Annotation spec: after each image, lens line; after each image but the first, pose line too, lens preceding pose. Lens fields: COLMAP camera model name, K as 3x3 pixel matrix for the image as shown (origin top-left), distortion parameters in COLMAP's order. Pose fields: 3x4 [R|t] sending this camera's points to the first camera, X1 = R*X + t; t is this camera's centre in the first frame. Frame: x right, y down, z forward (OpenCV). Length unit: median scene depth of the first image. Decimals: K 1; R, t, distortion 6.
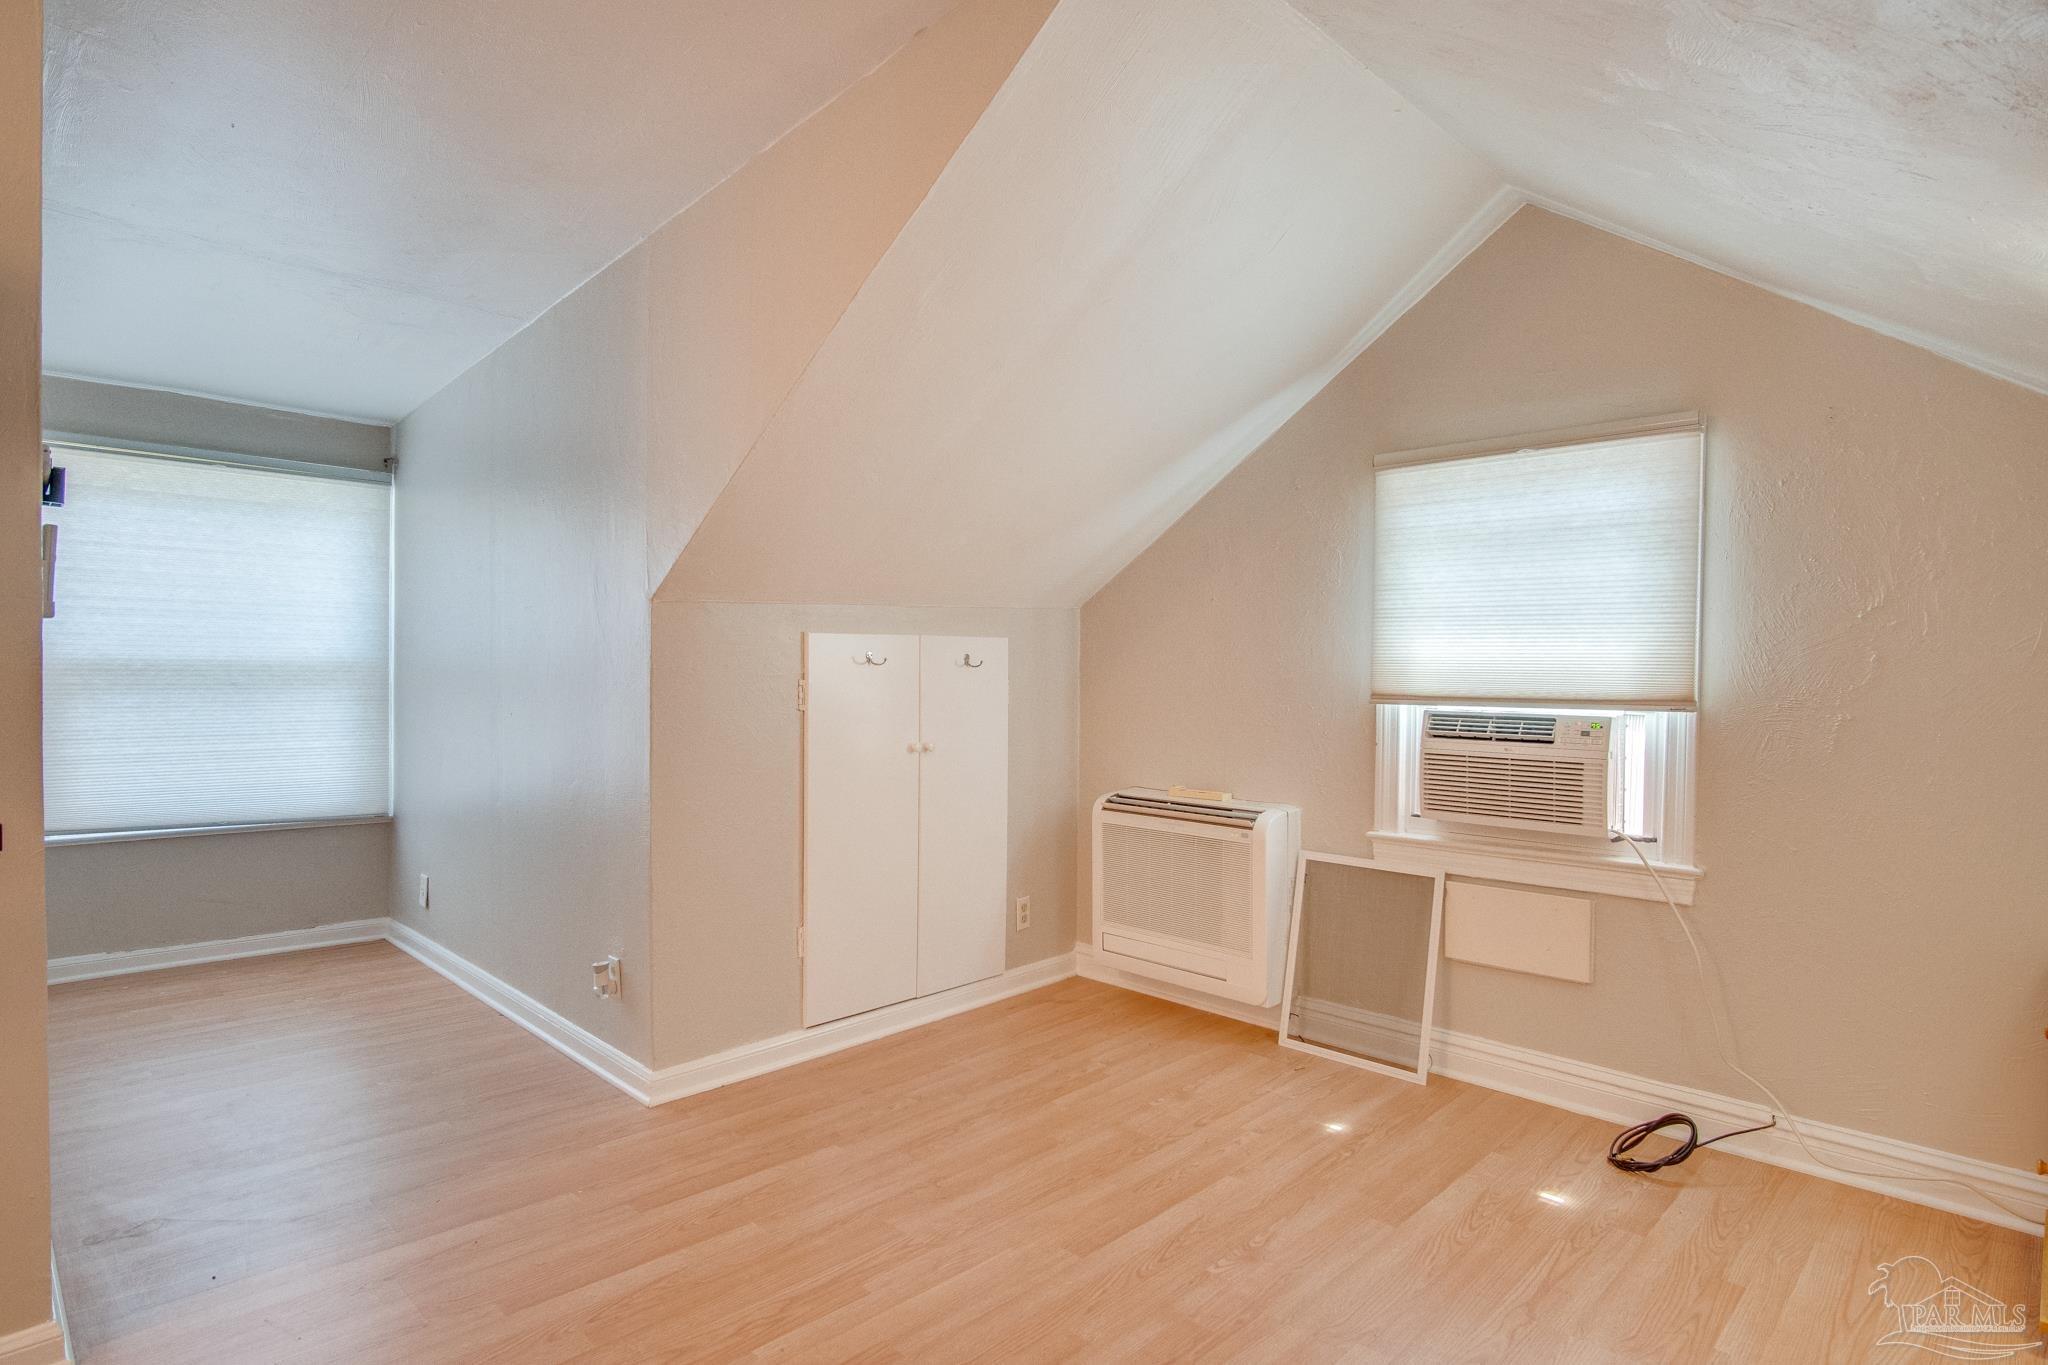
lens RADIAL K [[1095.7, 0, 1032.7], [0, 1095.7, 679.8], [0, 0, 1]] dist [-0.029334, 0.004136]
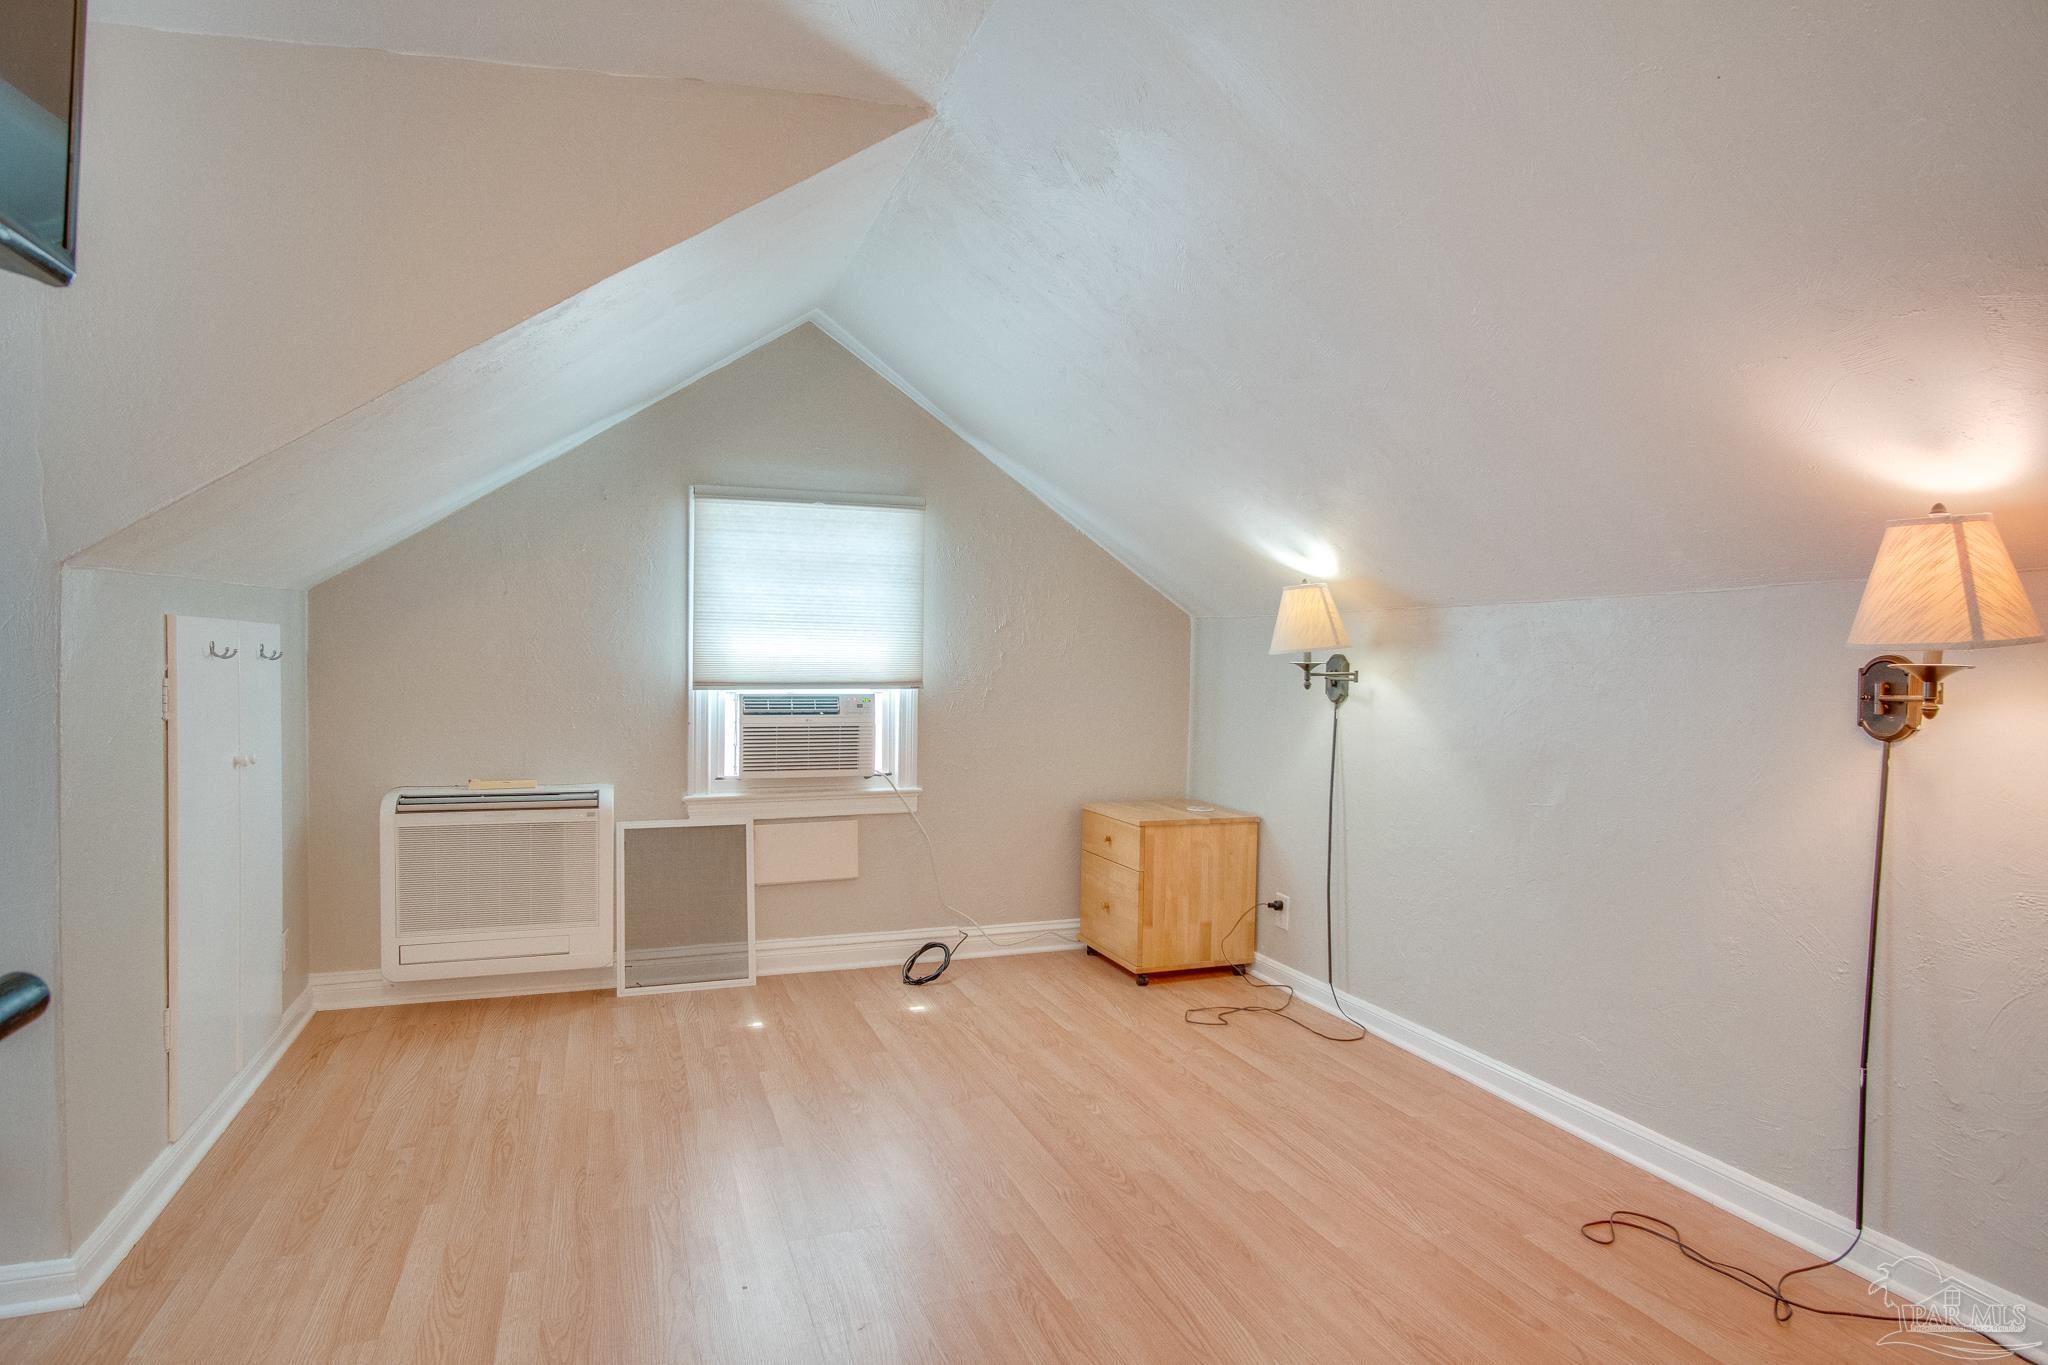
lens RADIAL K [[1095.7, 0, 1041.0], [0, 1095.7, 677.4], [0, 0, 1]] dist [-0.029334, 0.004136]
pose [[0.411208, -0.018576, 0.911352, -0.662694], [0.000172, 0.999794, 0.020301, -0.016897], [-0.911542, -0.008191, 0.411126, 0.162321]]
